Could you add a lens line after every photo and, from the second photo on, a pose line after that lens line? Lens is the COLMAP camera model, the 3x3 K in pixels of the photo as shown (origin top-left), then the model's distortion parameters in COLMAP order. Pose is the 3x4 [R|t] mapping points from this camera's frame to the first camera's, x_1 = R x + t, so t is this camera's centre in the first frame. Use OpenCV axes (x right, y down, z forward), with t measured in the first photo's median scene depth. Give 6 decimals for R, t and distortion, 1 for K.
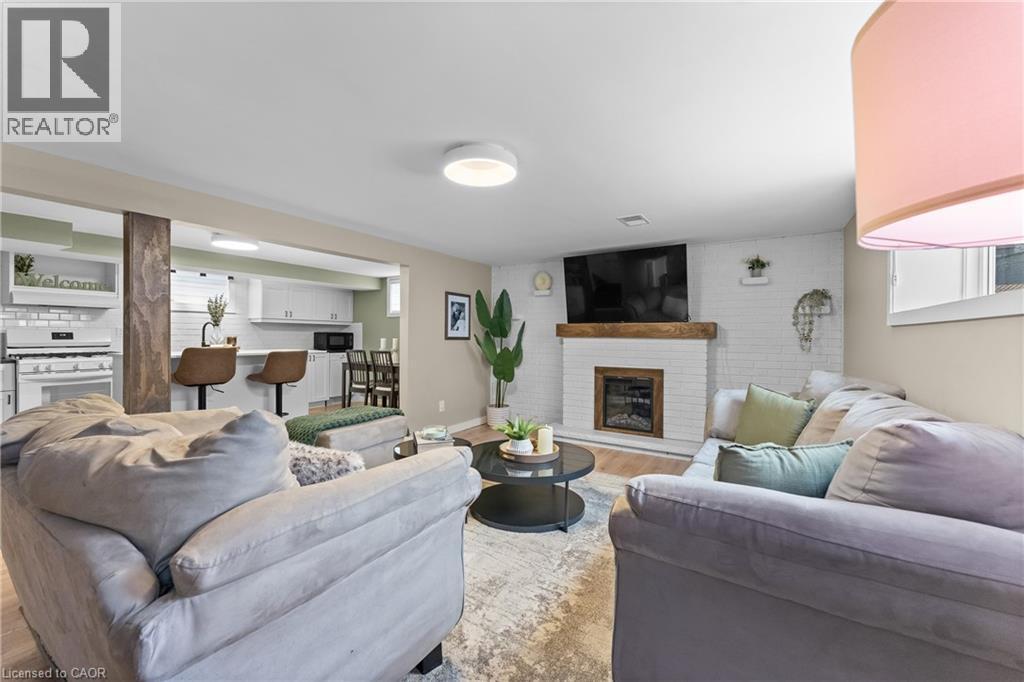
lens RADIAL K [[414.0, 0, 513.3], [0, 414.0, 338.7], [0, 0, 1]] dist [0.000604, 0.000044]
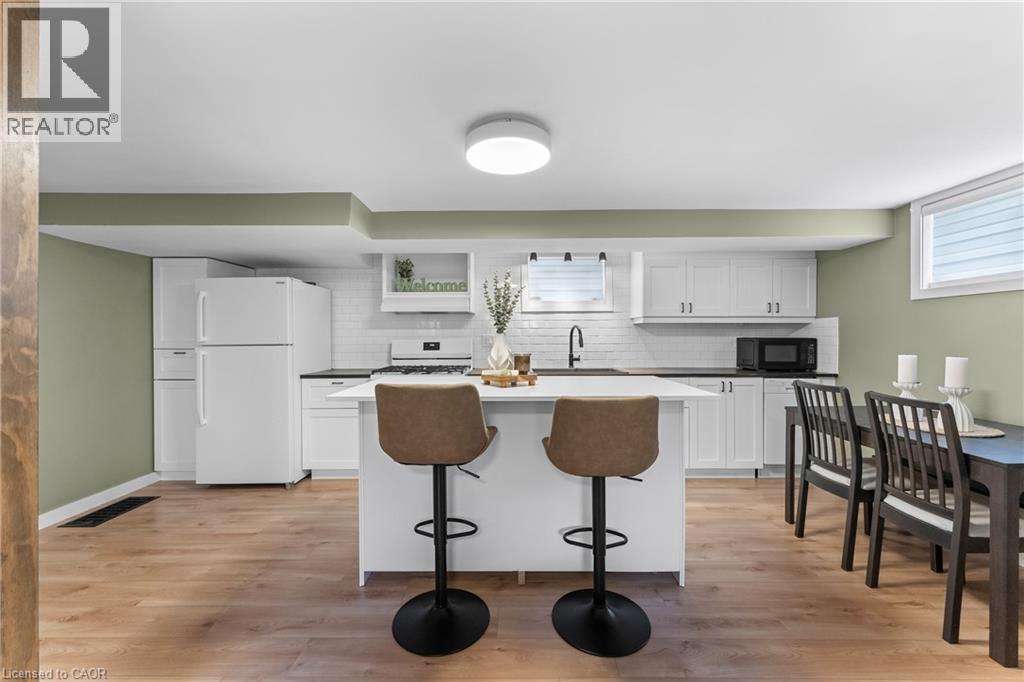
lens RADIAL K [[414.0, 0, 513.3], [0, 414.0, 338.7], [0, 0, 1]] dist [0.000604, 0.000044]
pose [[0.528302, -0.002136, -0.849054, -0.235448], [0.000617, 0.999998, -0.002131, -0.019421], [0.849056, 0.000602, 0.528302, 0.641535]]
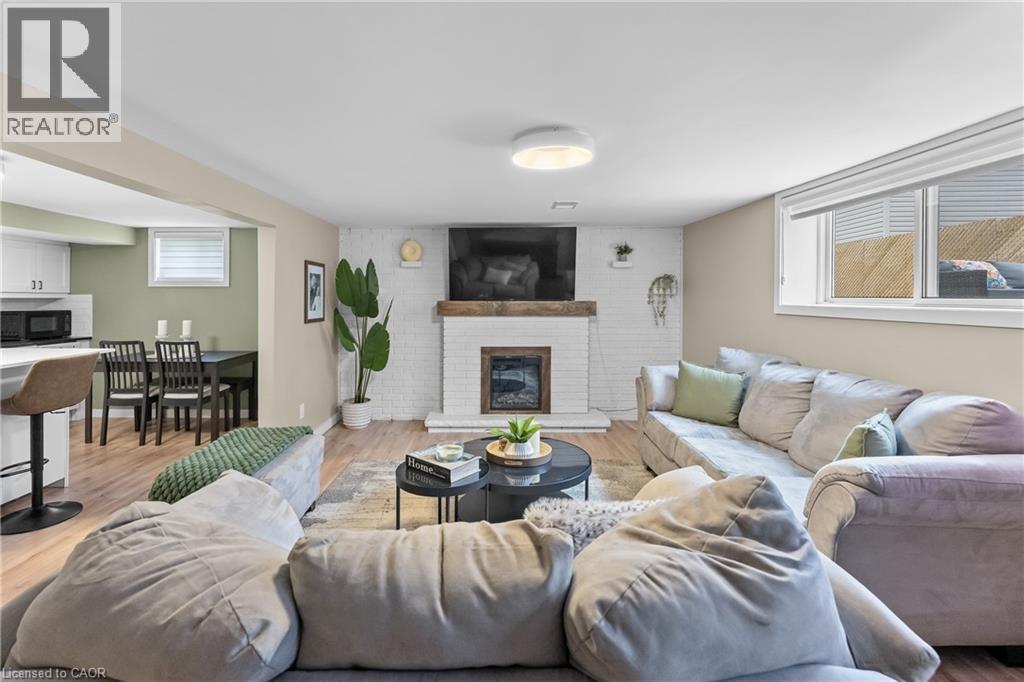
lens RADIAL K [[464.3, 0, 490.4], [0, 464.3, 299.6], [0, 0, 1]] dist [-0.000505, -0.000155]
pose [[0.847465, -0.009388, 0.530769, -0.333128], [0.008066, 0.999956, 0.004808, -0.043693], [-0.530790, 0.000207, 0.847503, 0.095068]]
